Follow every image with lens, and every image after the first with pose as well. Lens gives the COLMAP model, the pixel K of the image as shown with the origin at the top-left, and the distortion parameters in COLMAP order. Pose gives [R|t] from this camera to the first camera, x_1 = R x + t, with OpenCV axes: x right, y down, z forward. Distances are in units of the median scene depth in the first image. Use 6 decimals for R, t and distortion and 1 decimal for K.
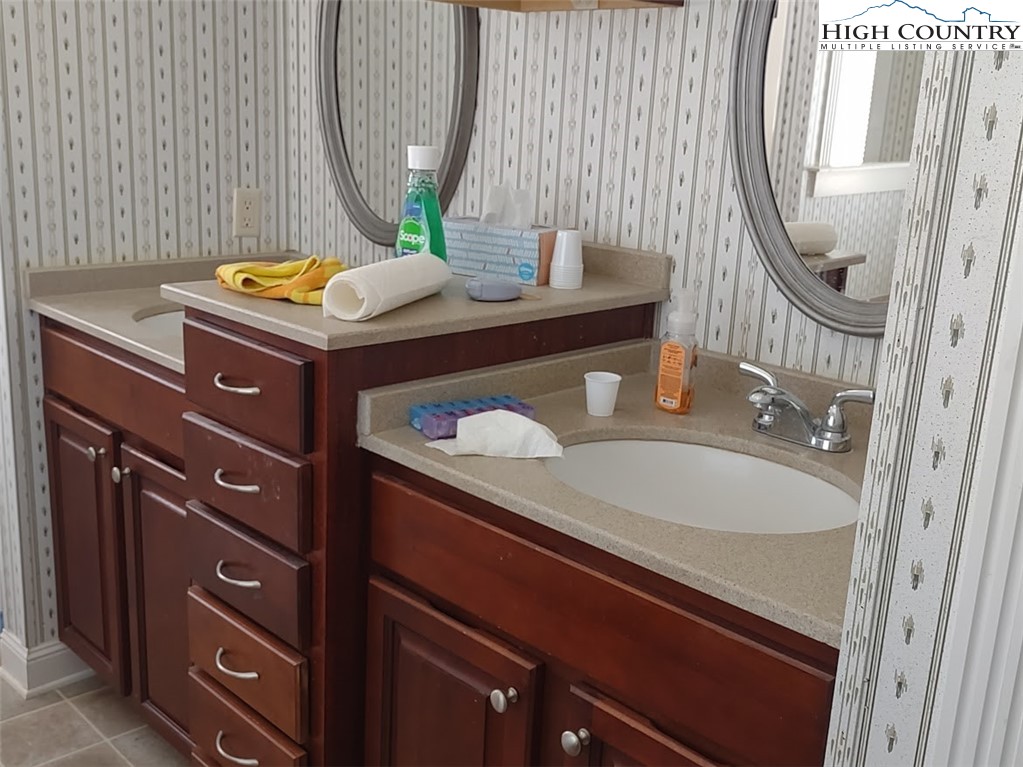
lens RADIAL K [[1045.1, 0, 516.3], [0, 1045.1, 372.6], [0, 0, 1]] dist [0.083608, 0.000000]
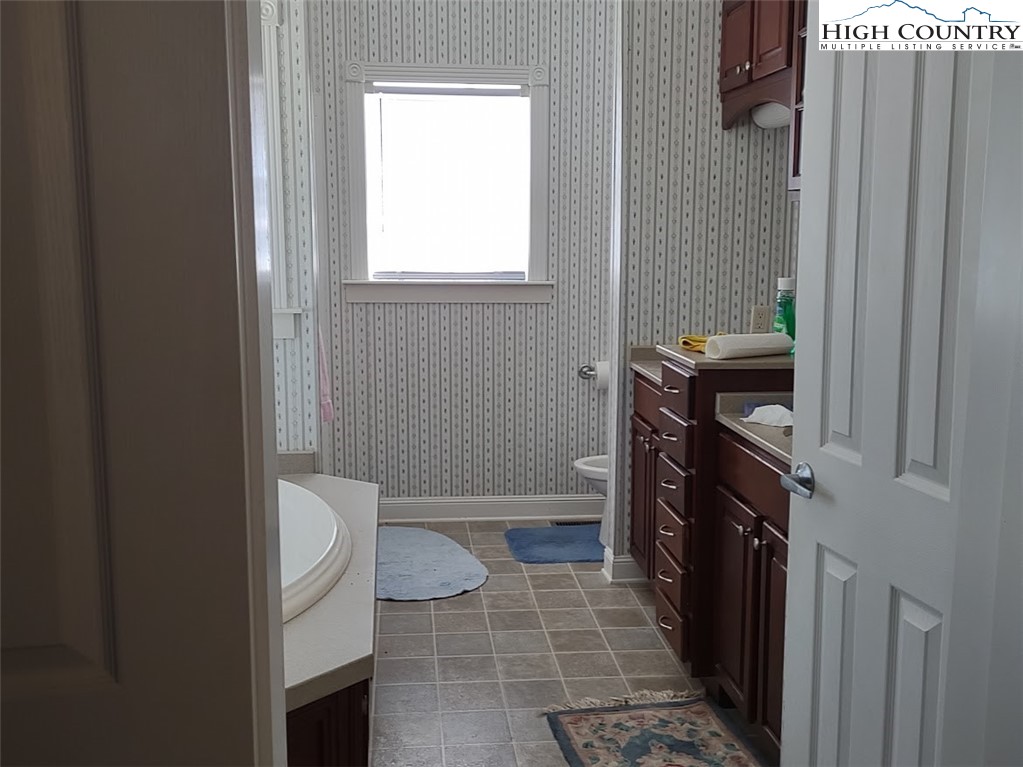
lens RADIAL K [[1045.1, 0, 511.6], [0, 1045.1, 383.6], [0, 0, 1]] dist [0.083608, 0.000000]
pose [[0.780543, 0.054638, -0.622710, 0.528659], [-0.128119, 0.989008, -0.073815, 0.131473], [0.611832, 0.137397, 0.778963, -0.563297]]
